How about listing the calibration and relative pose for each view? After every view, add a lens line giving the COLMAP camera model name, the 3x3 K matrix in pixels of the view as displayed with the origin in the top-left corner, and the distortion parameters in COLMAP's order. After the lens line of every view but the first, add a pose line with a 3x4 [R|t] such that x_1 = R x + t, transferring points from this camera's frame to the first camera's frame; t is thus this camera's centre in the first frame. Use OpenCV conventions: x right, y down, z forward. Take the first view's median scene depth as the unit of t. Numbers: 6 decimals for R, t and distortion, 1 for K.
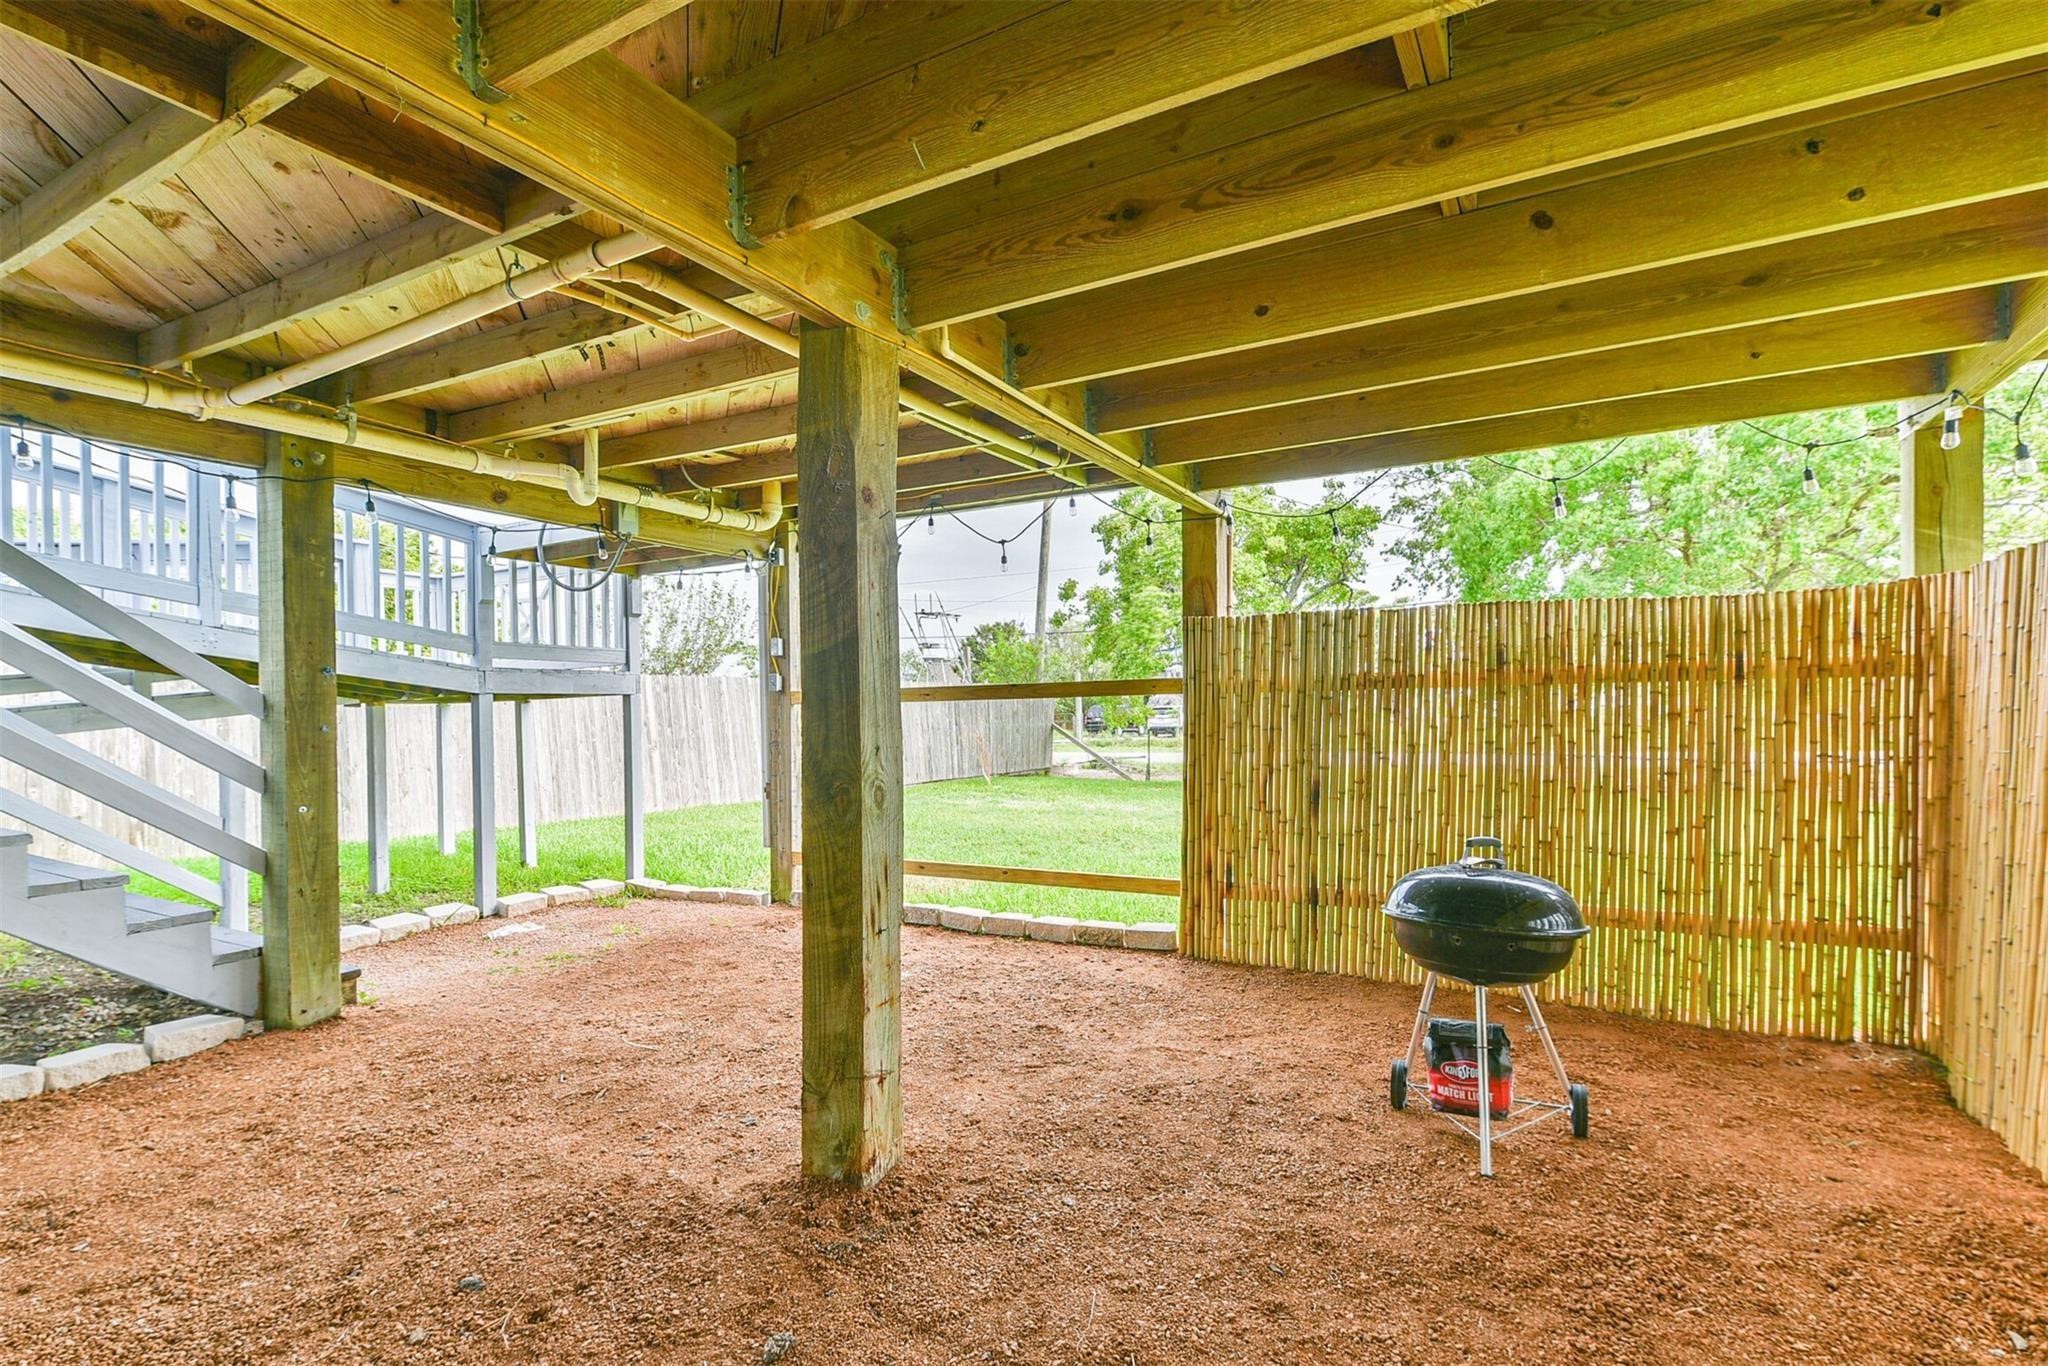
lens RADIAL K [[988.5, 0, 1016.5], [0, 988.5, 711.5], [0, 0, 1]] dist [0.022134, -0.015564]
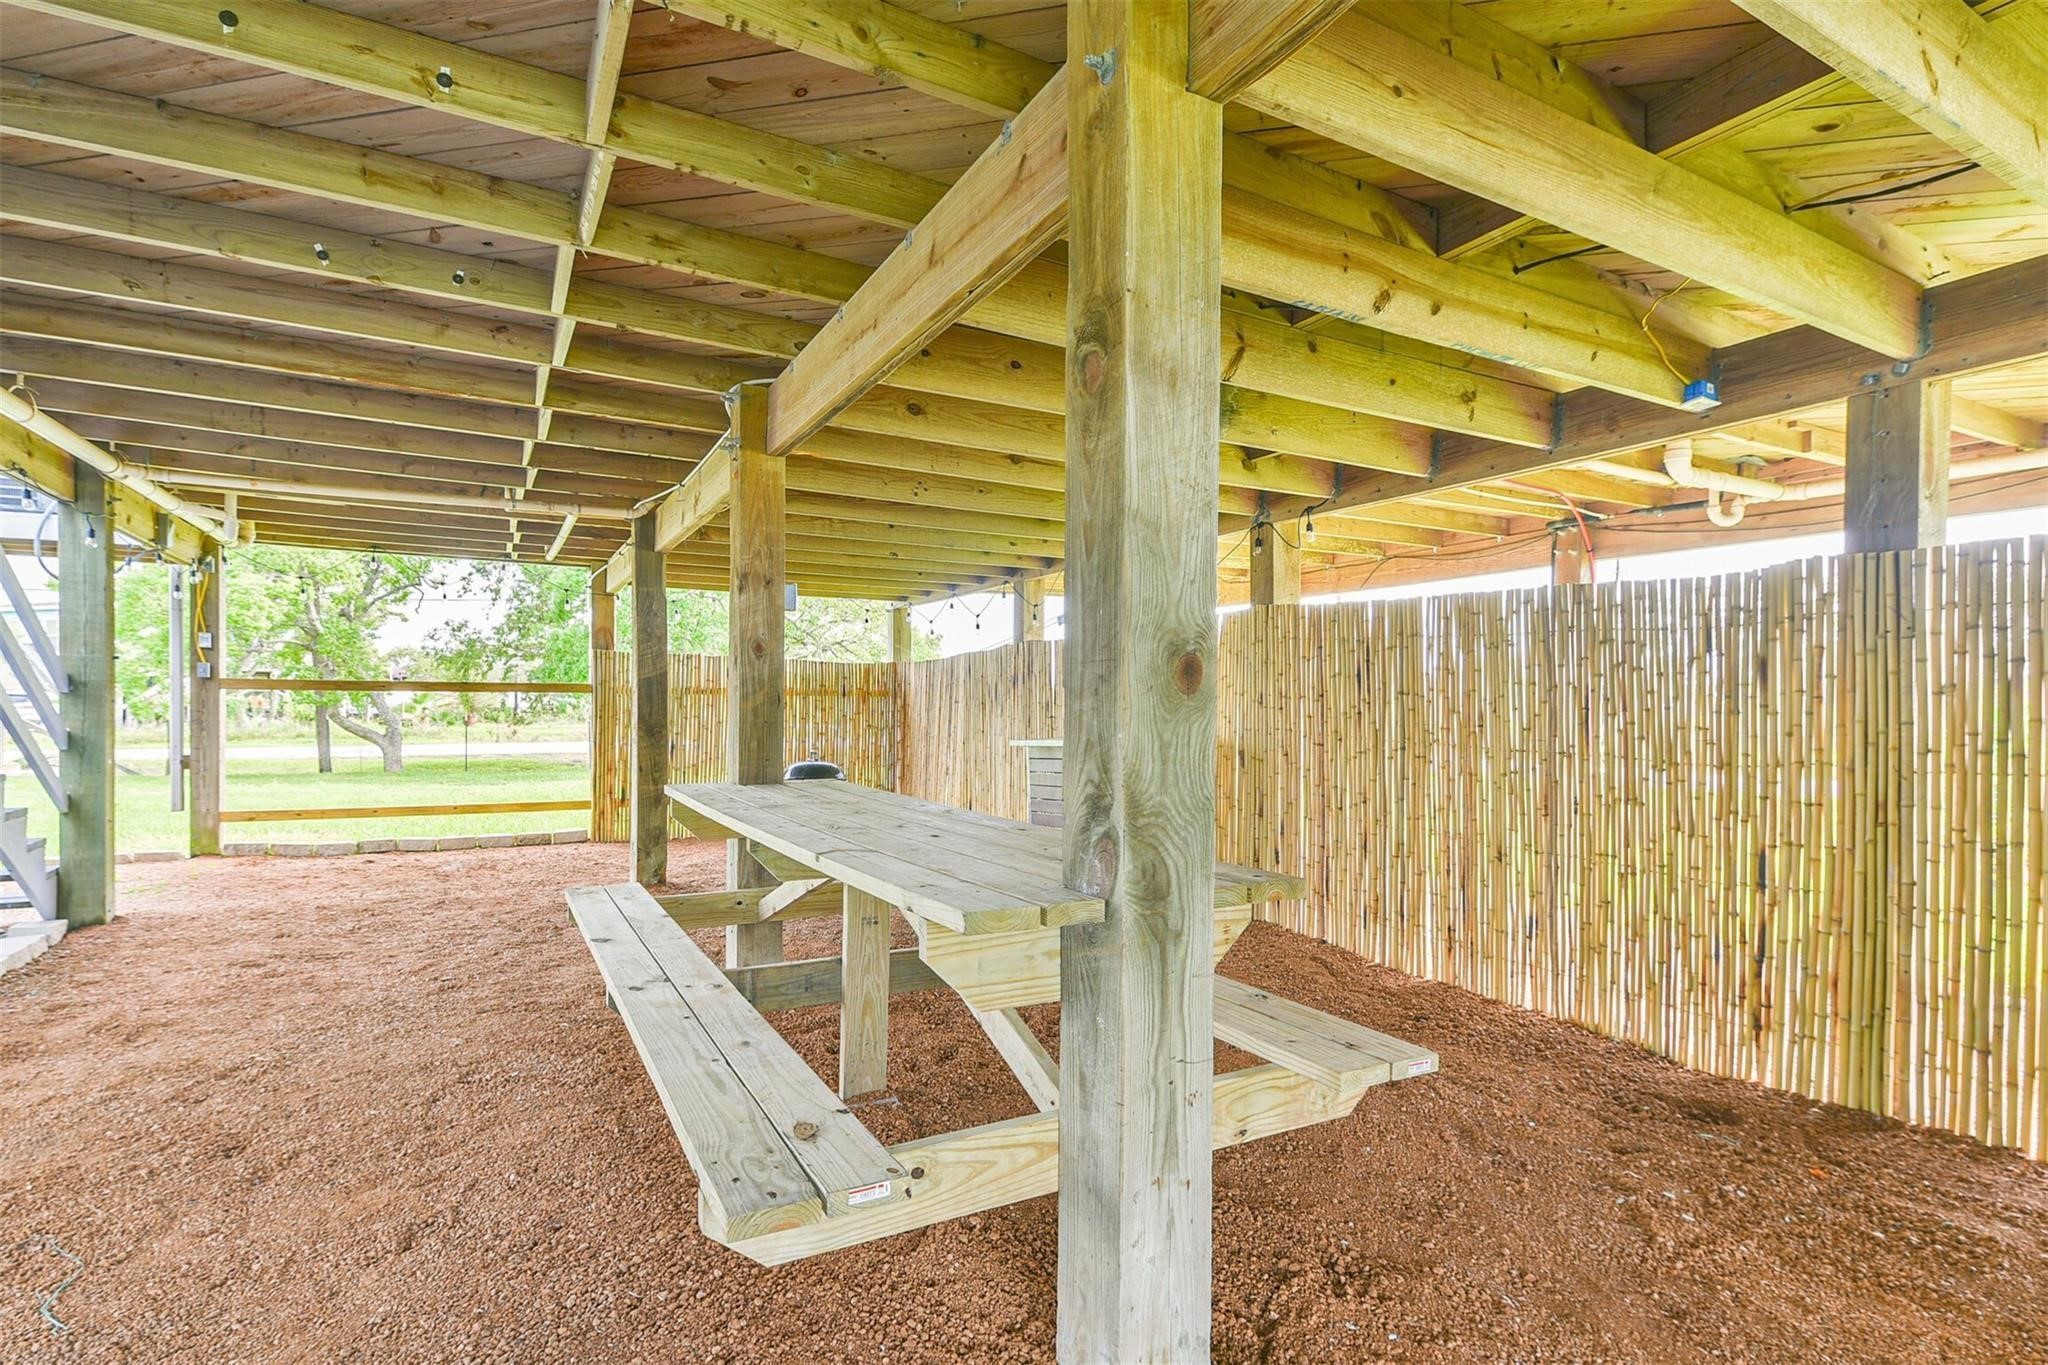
lens RADIAL K [[1011.4, 0, 1029.5], [0, 1011.4, 719.3], [0, 0, 1]] dist [0.000088, -0.000885]
pose [[0.522578, 0.010099, 0.852532, -1.054414], [-0.018264, 0.999833, -0.000649, 0.017301], [-0.852396, -0.015232, 0.522675, -0.655122]]
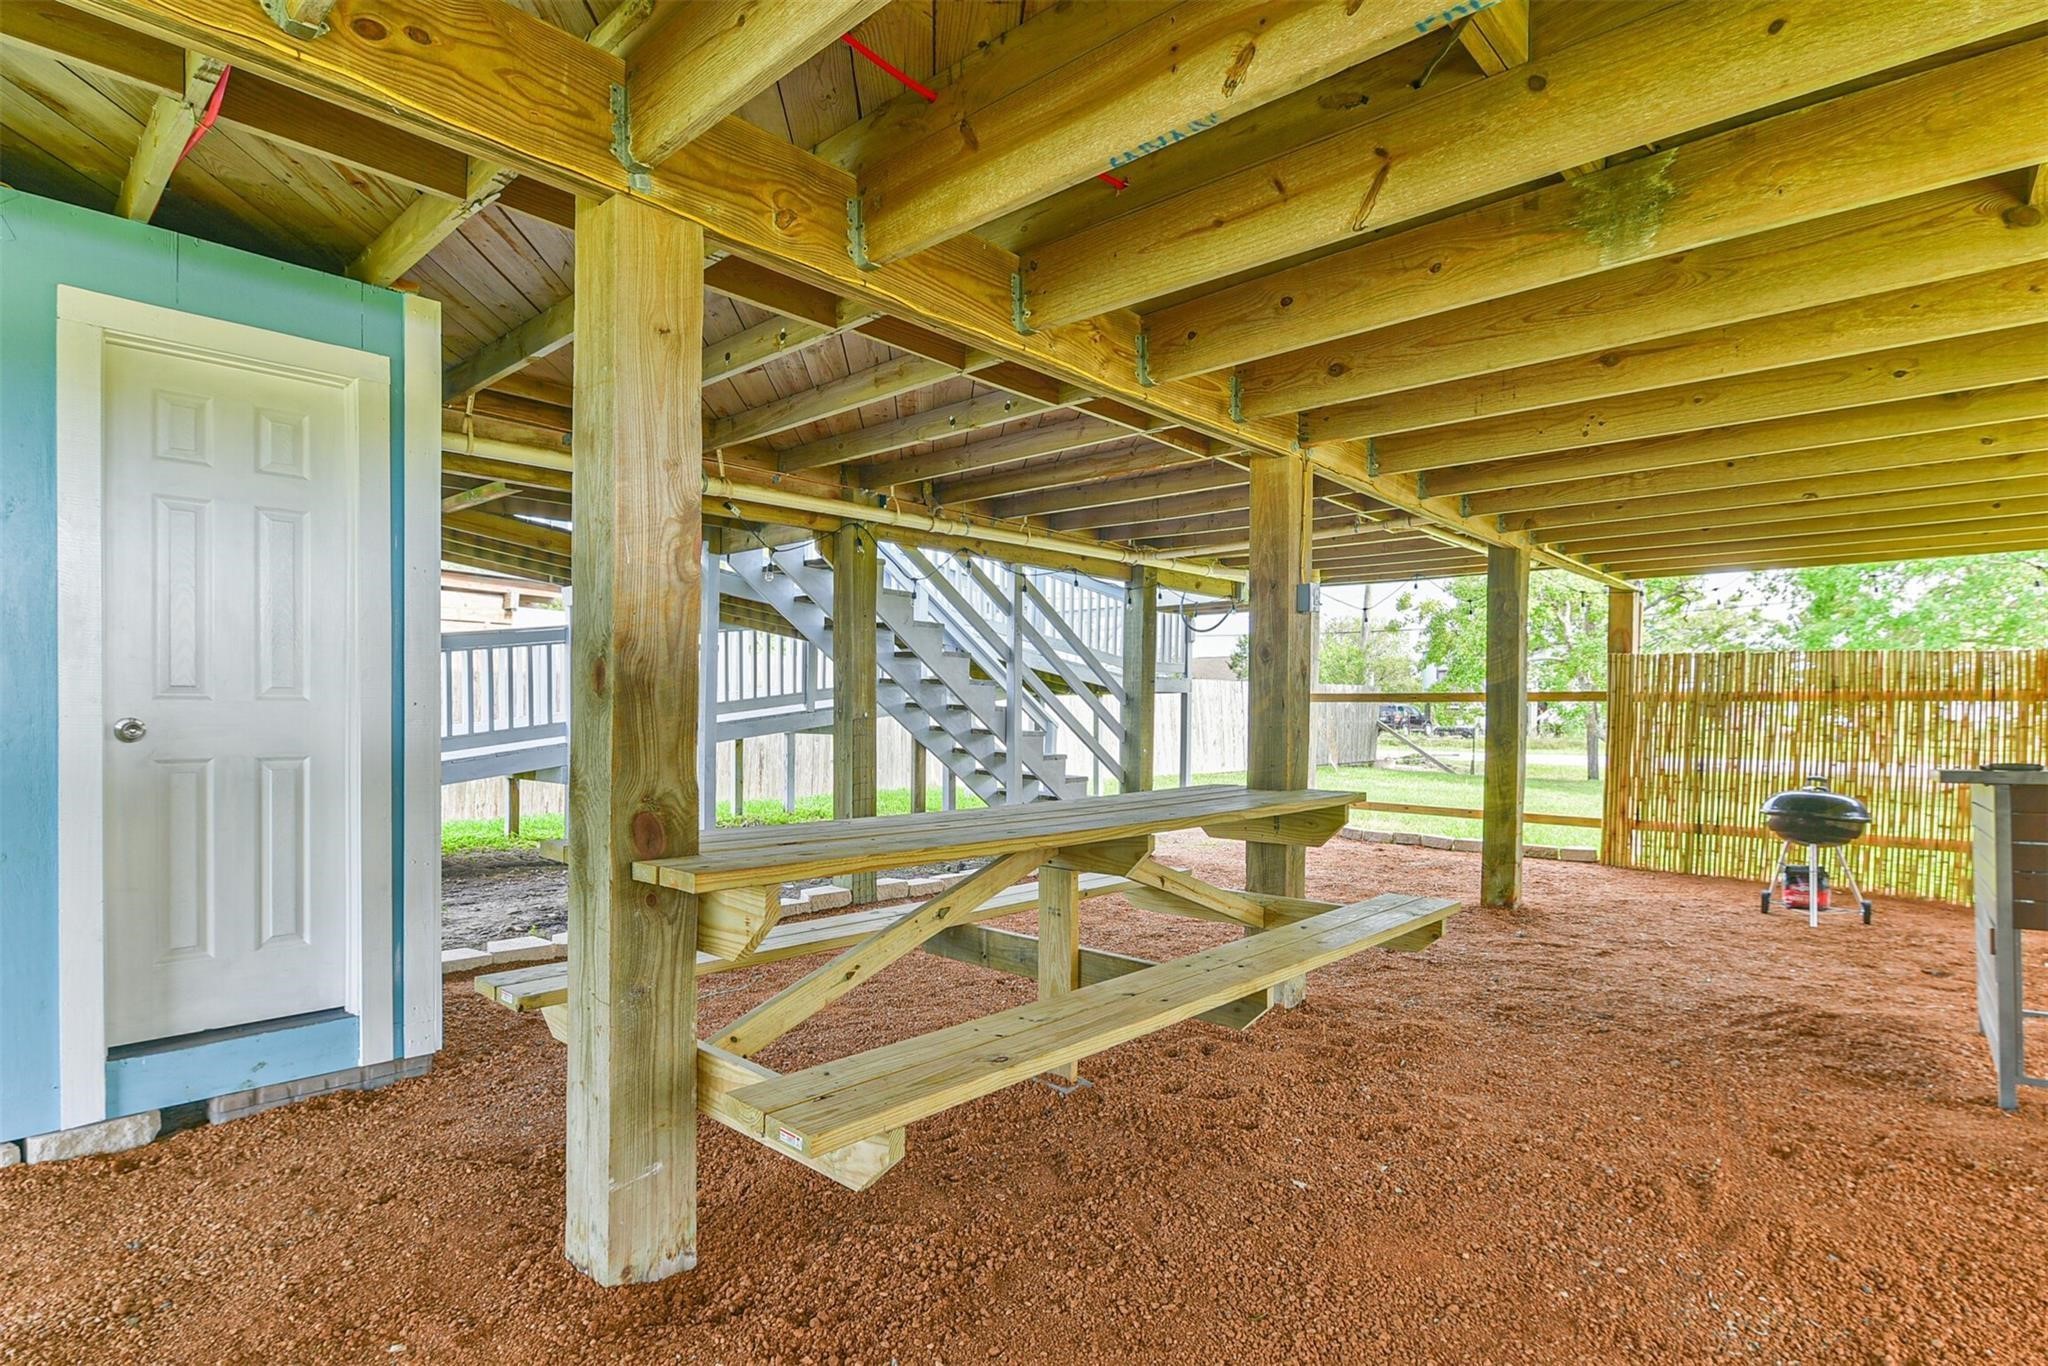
lens RADIAL K [[1024.3, 0, 1017.7], [0, 1024.3, 711.1], [0, 0, 1]] dist [-0.000113, -0.001647]
pose [[0.972851, 0.022768, -0.230308, -0.415466], [-0.021691, 0.999739, 0.007204, 0.007419], [0.230412, -0.002013, 0.973091, -0.915235]]
